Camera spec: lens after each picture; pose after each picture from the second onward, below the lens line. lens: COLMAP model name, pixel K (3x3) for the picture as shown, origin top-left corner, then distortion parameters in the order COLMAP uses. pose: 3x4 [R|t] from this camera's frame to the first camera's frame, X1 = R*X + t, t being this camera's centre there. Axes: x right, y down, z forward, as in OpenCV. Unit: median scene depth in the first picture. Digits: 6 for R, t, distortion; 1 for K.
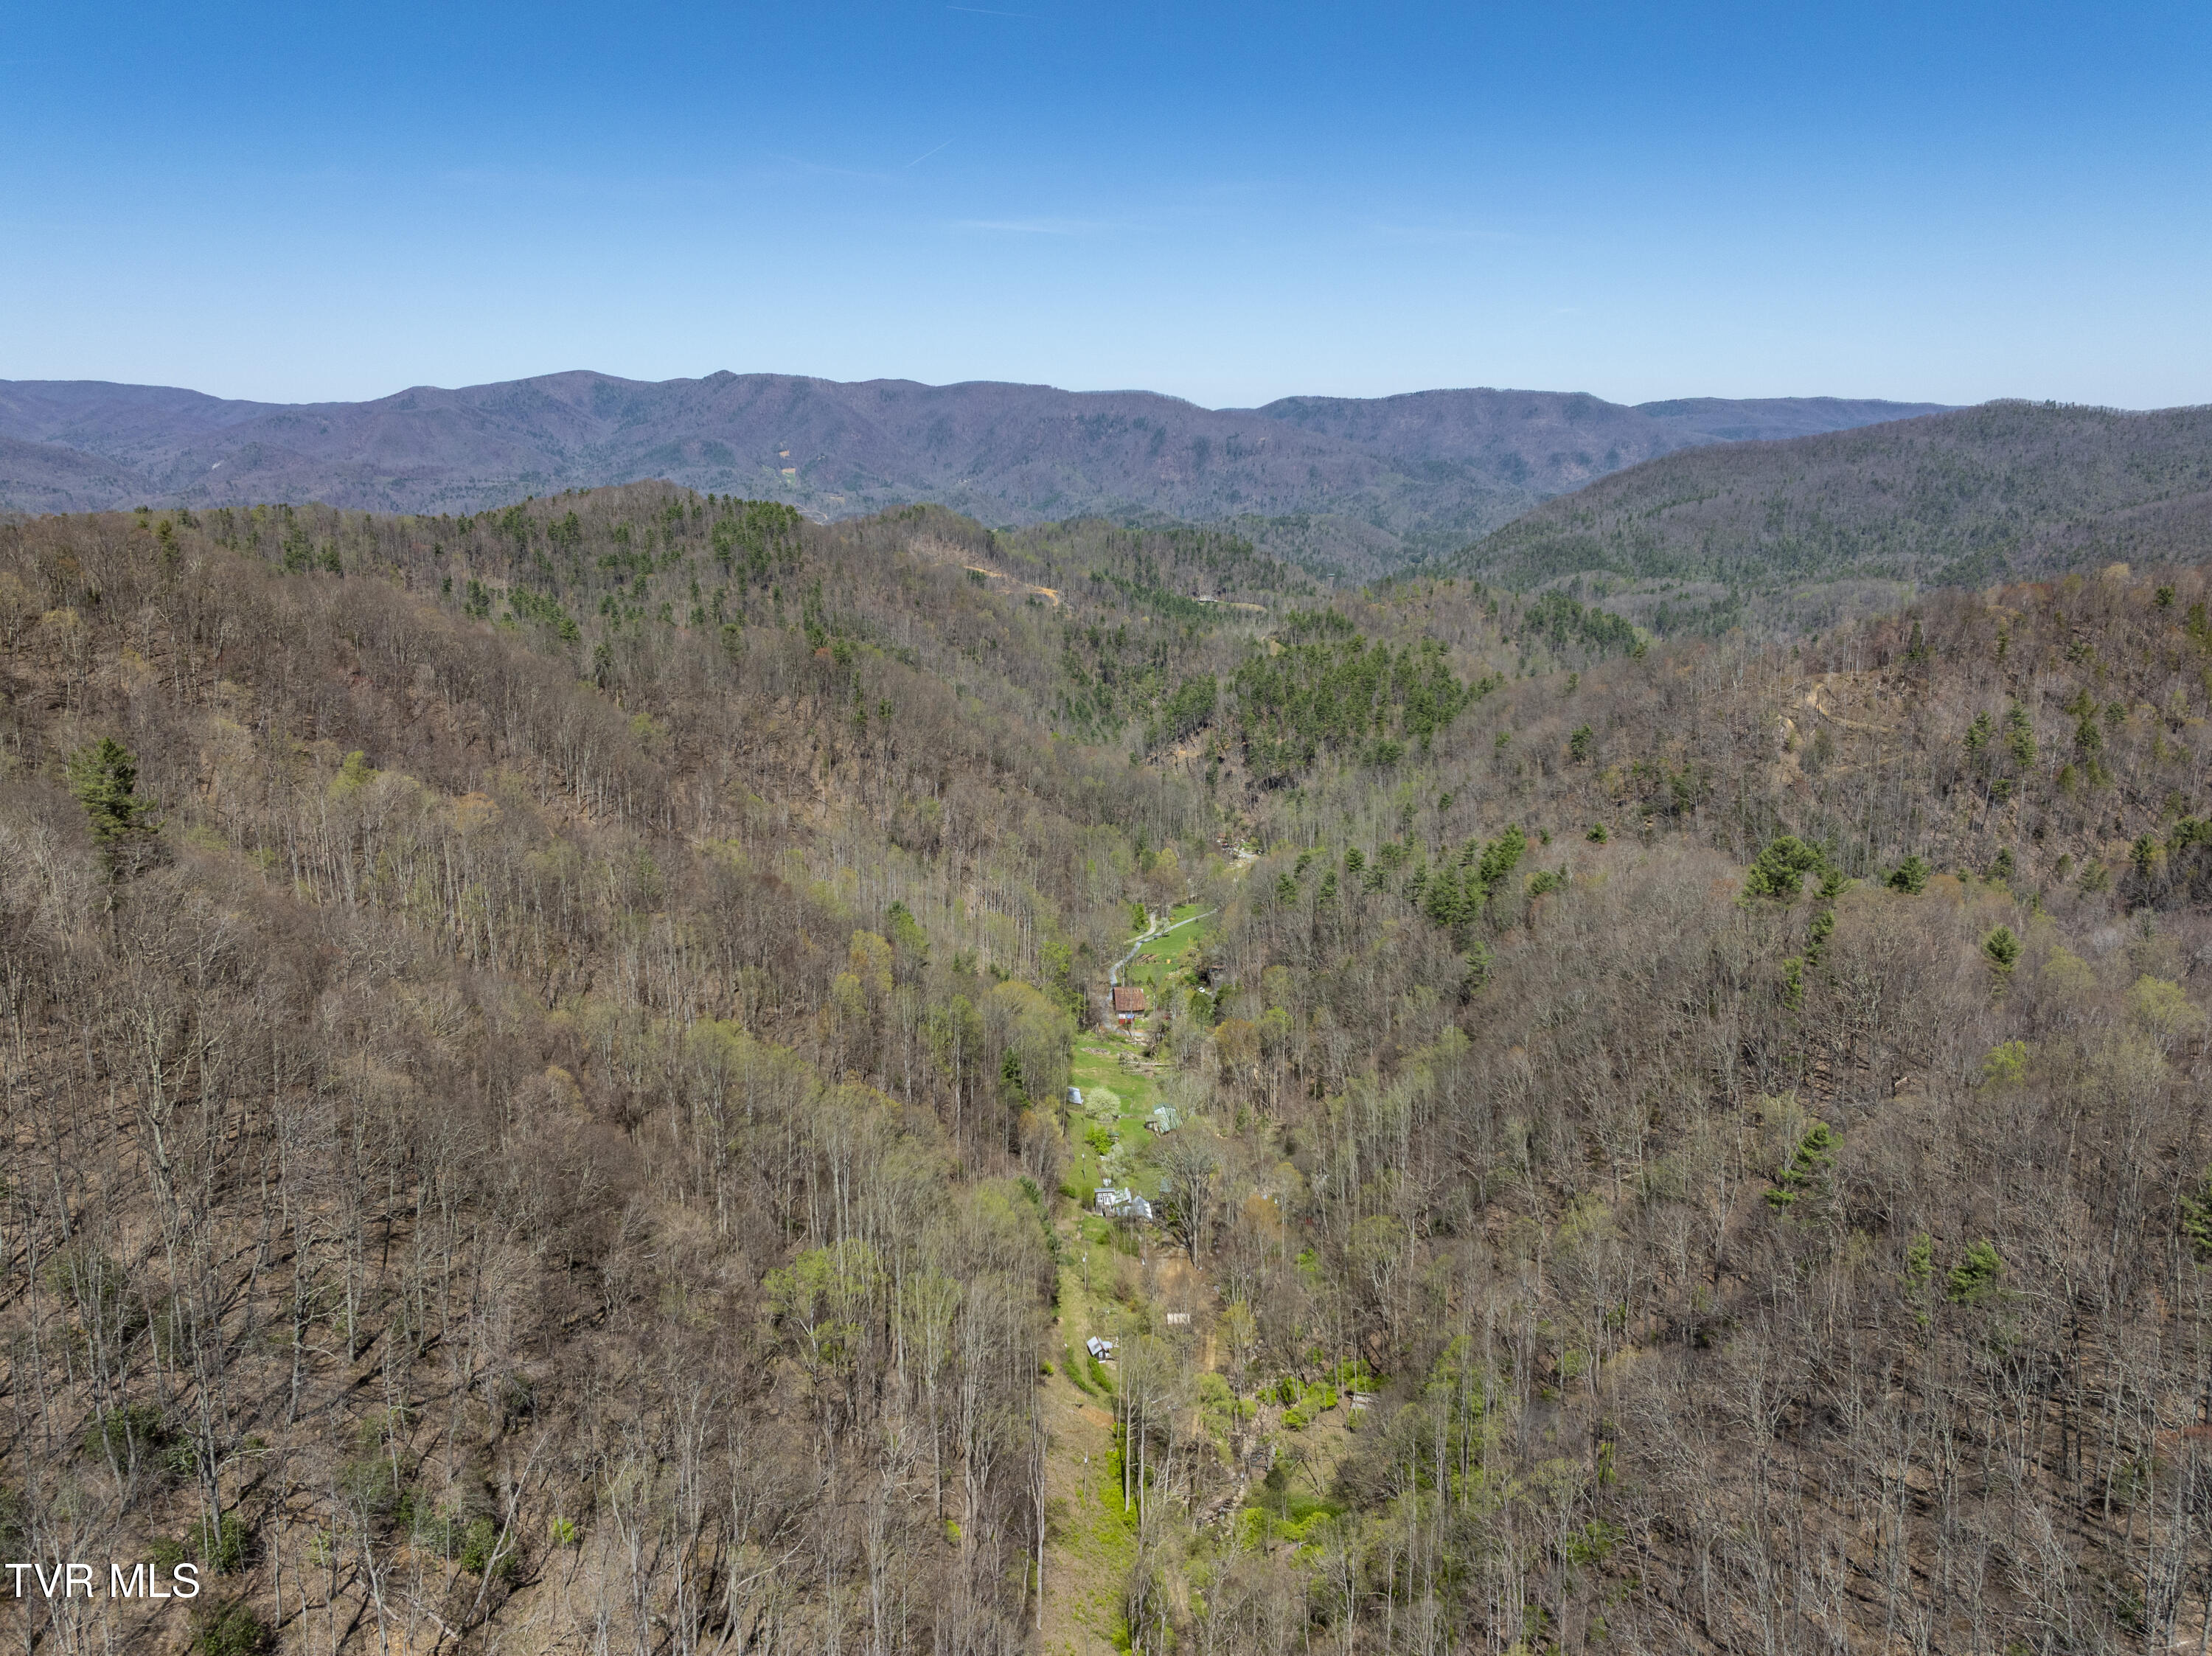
lens RADIAL K [[1552.7, 0, 1110.7], [0, 1552.7, 822.9], [0, 0, 1]] dist [-0.039598, -0.011125]
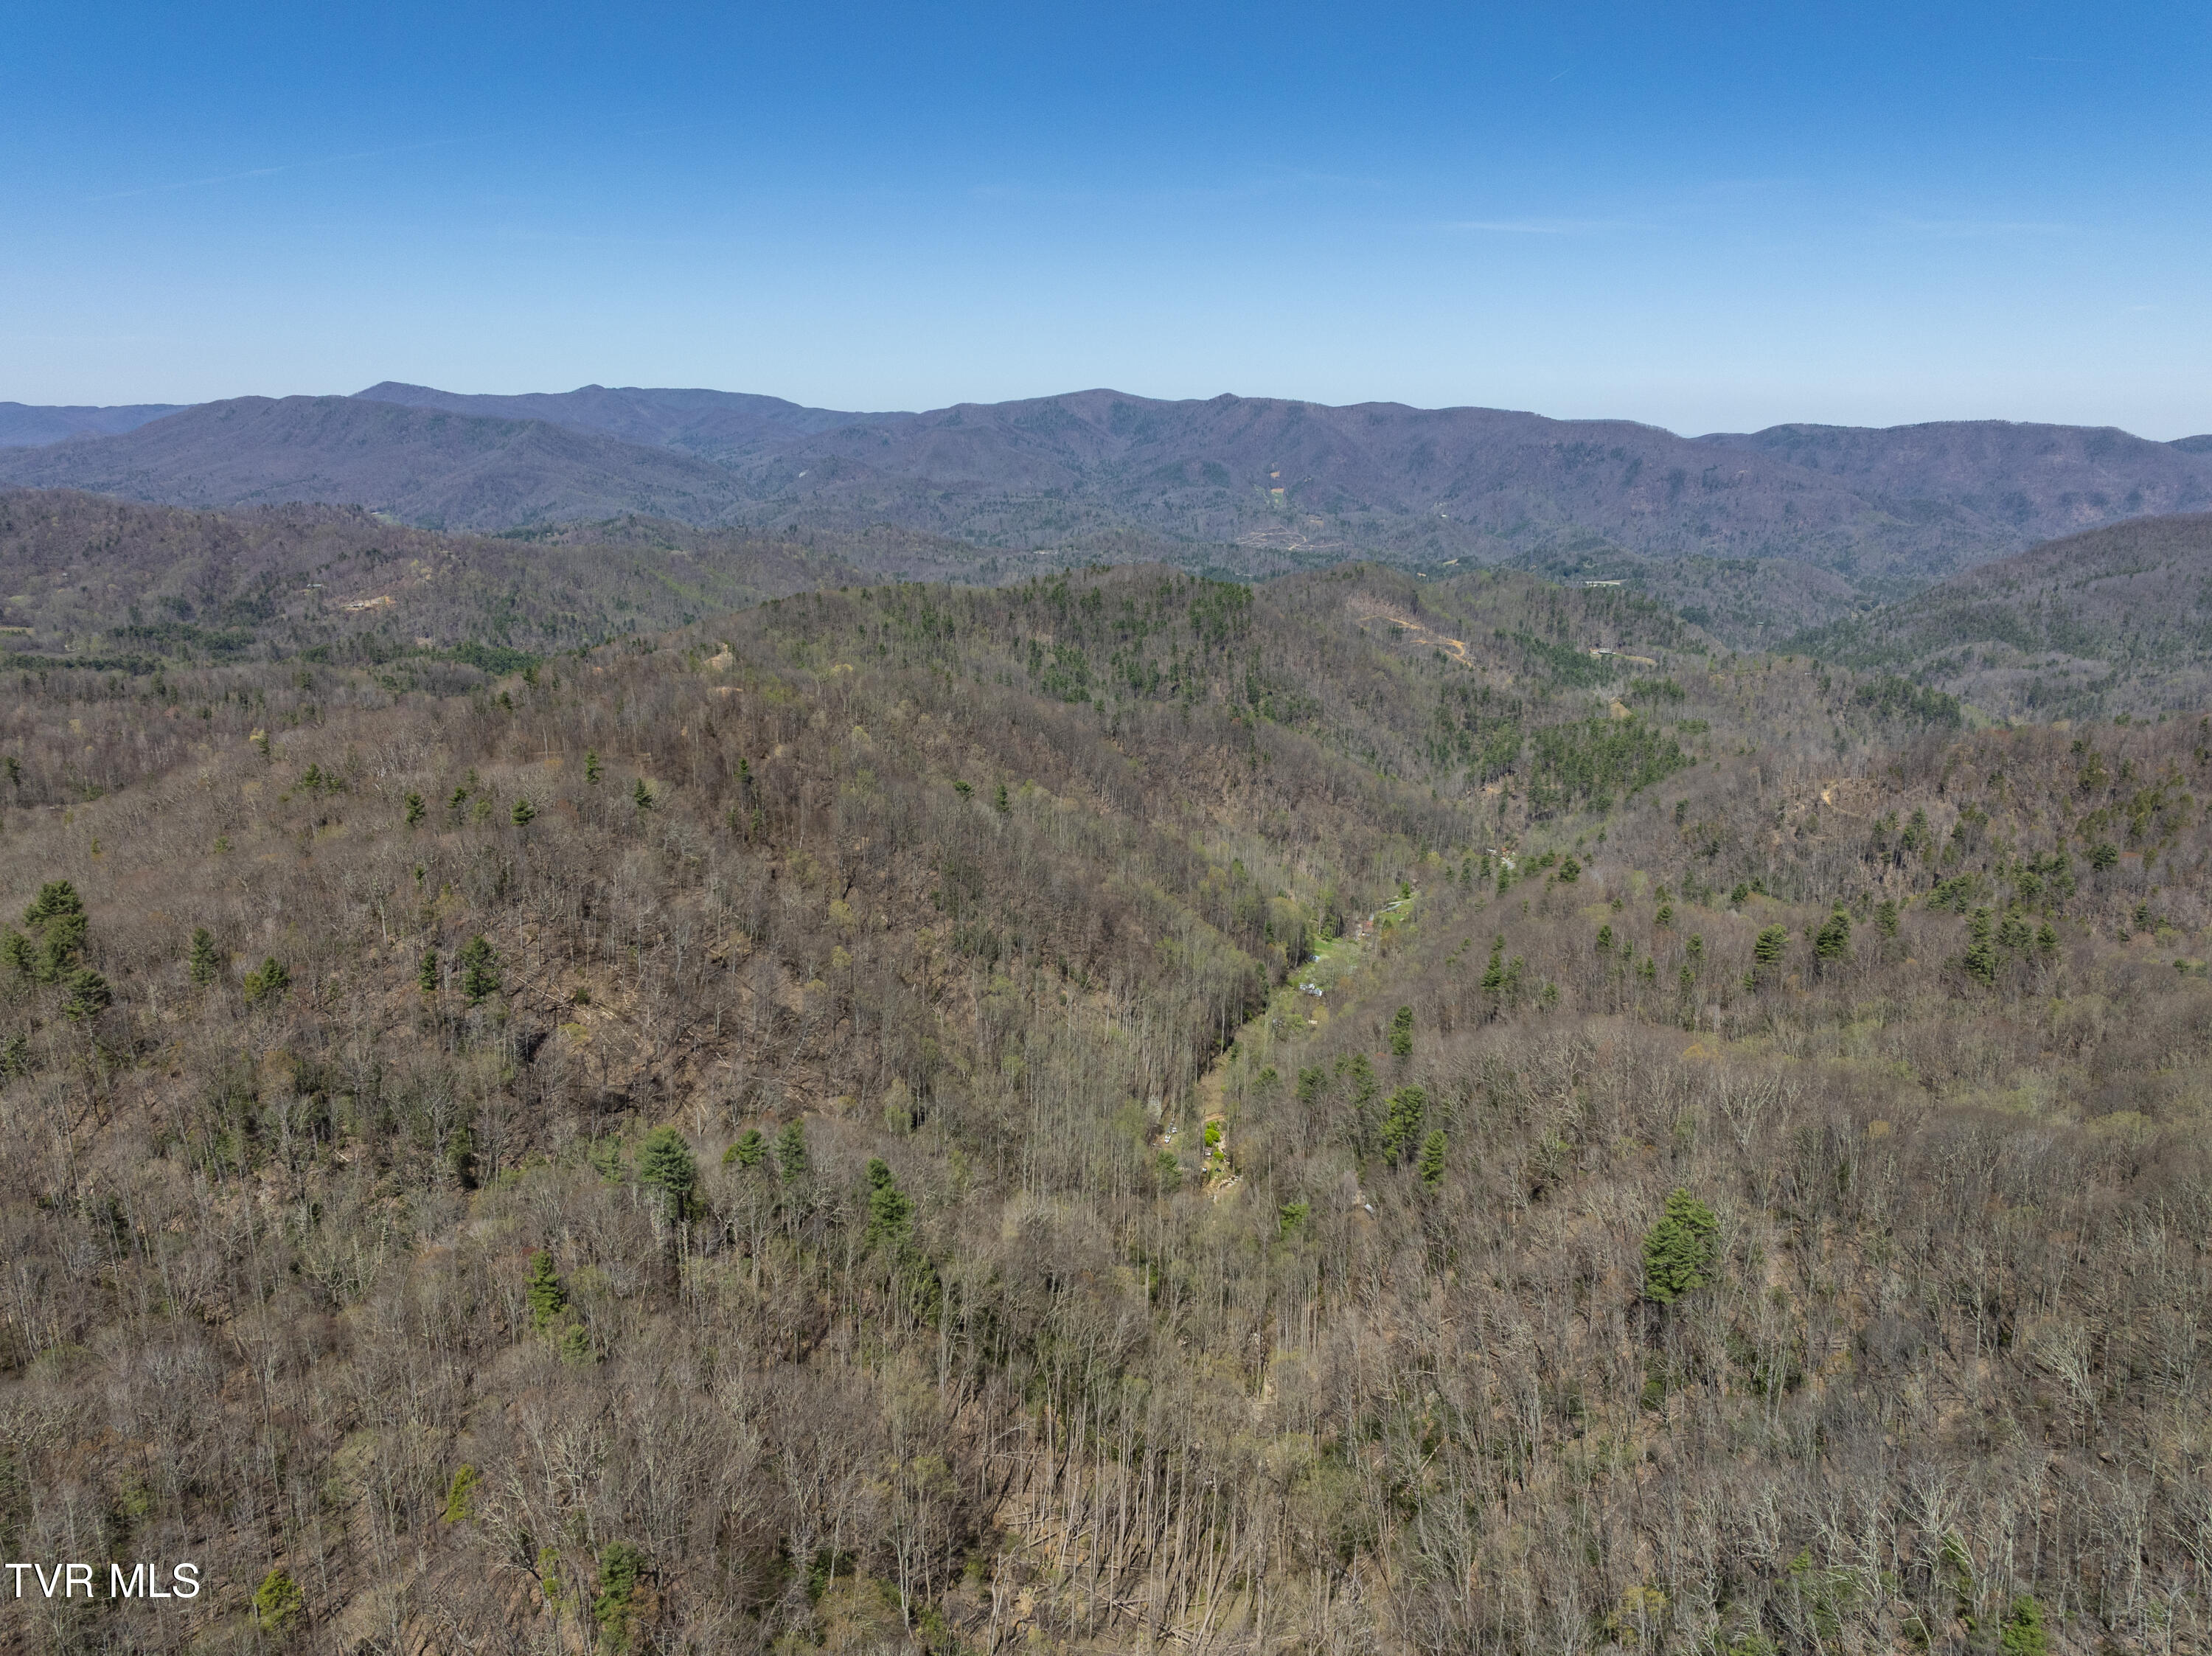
lens RADIAL K [[1552.7, 0, 1110.7], [0, 1552.7, 822.9], [0, 0, 1]] dist [-0.039598, -0.011125]
pose [[0.951688, 0.085358, -0.294965, 0.110129], [-0.084486, 0.996301, 0.015723, -0.006077], [0.295216, 0.009957, 0.955379, -0.380814]]
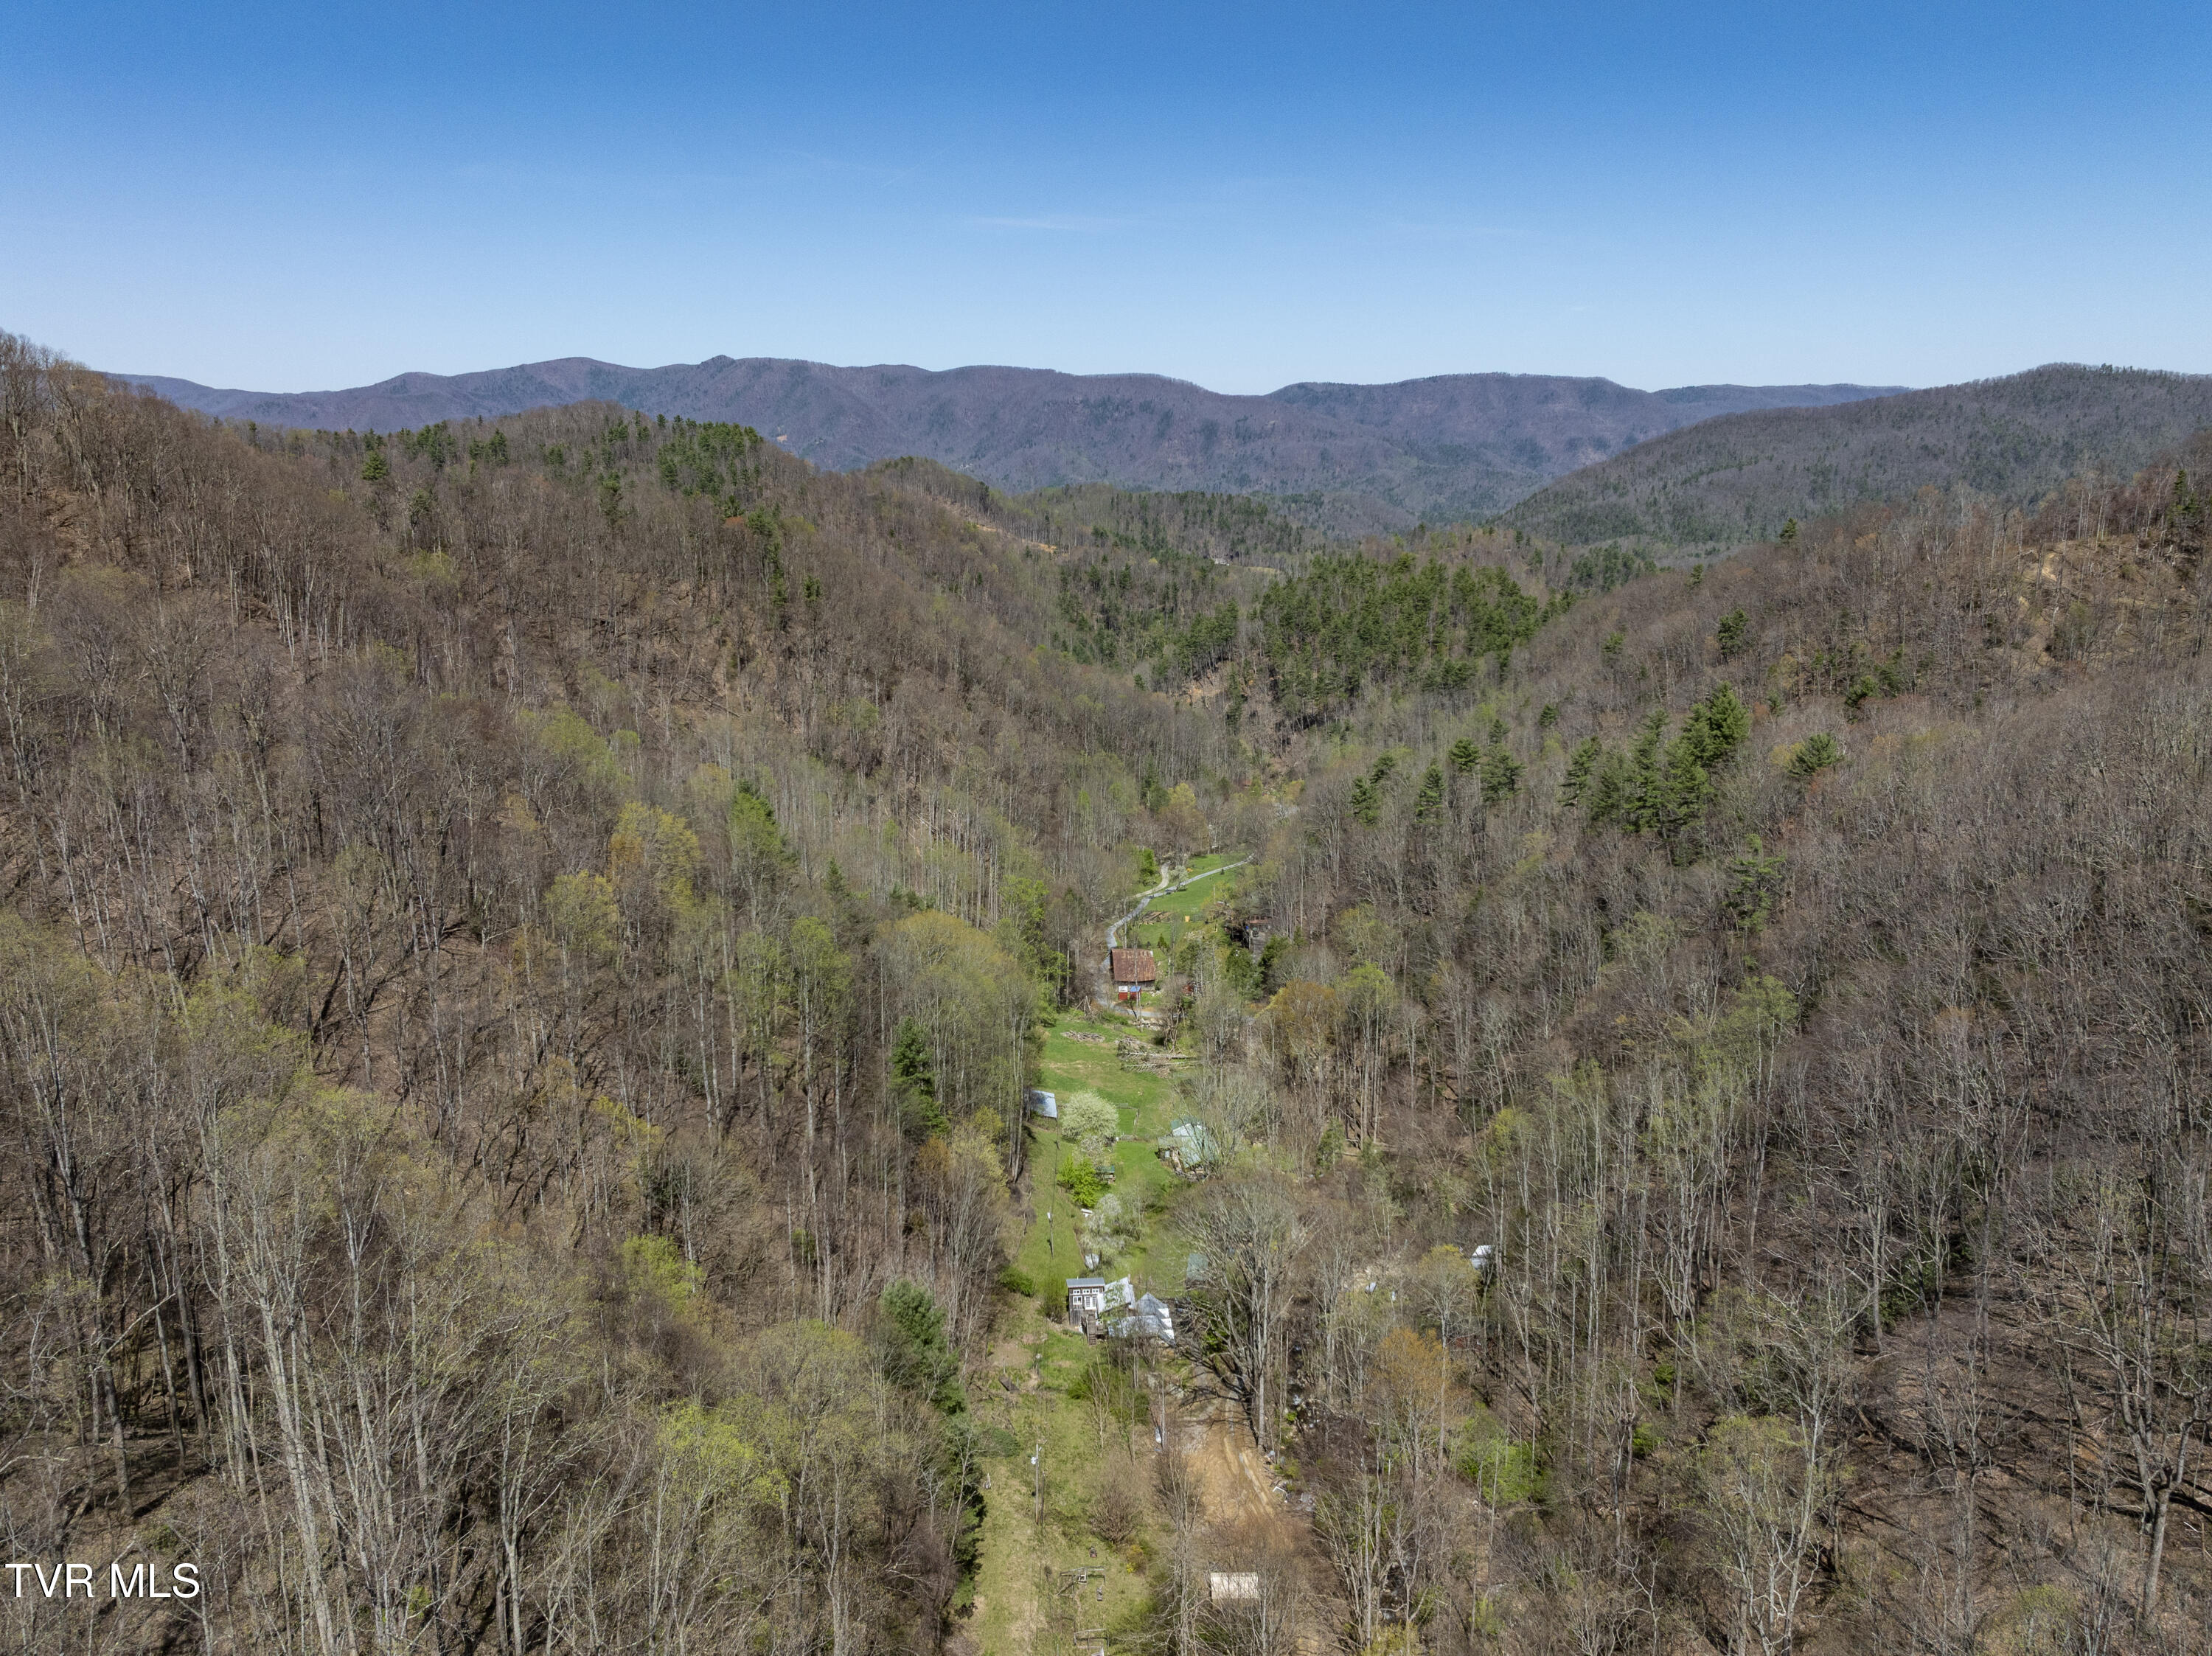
lens RADIAL K [[1552.7, 0, 1110.7], [0, 1552.7, 822.9], [0, 0, 1]] dist [-0.039598, -0.011125]
pose [[0.999992, 0.000480, -0.003949, 0.001890], [-0.000481, 1.000000, -0.000109, 0.021181], [0.003949, 0.000111, 0.999992, 0.127534]]
